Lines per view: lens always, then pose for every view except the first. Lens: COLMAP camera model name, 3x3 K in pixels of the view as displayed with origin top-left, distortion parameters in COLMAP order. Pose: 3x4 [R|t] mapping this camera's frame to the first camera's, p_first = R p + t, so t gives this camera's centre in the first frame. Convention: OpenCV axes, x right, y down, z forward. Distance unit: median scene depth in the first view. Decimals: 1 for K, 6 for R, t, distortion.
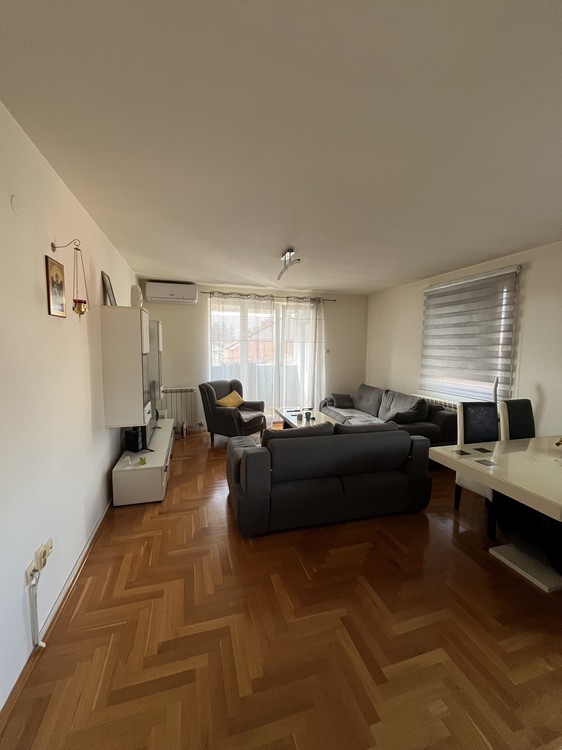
lens RADIAL K [[303.7, 0, 280.7], [0, 303.7, 371.8], [0, 0, 1]] dist [-0.001471, -0.000554]
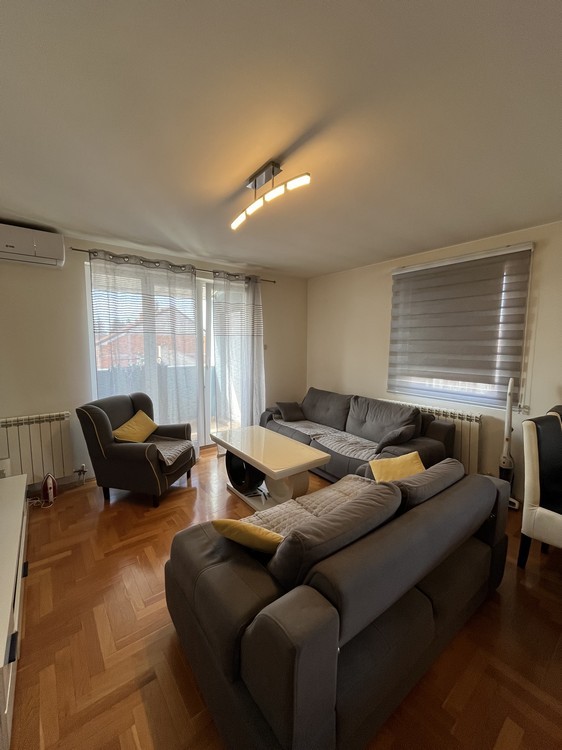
lens RADIAL K [[303.7, 0, 281.0], [0, 303.7, 372.7], [0, 0, 1]] dist [-0.001471, -0.000554]
pose [[0.931185, -0.040835, 0.362254, -0.108004], [0.033300, 0.999080, 0.027022, -0.027062], [-0.363024, -0.013100, 0.931688, 0.305754]]
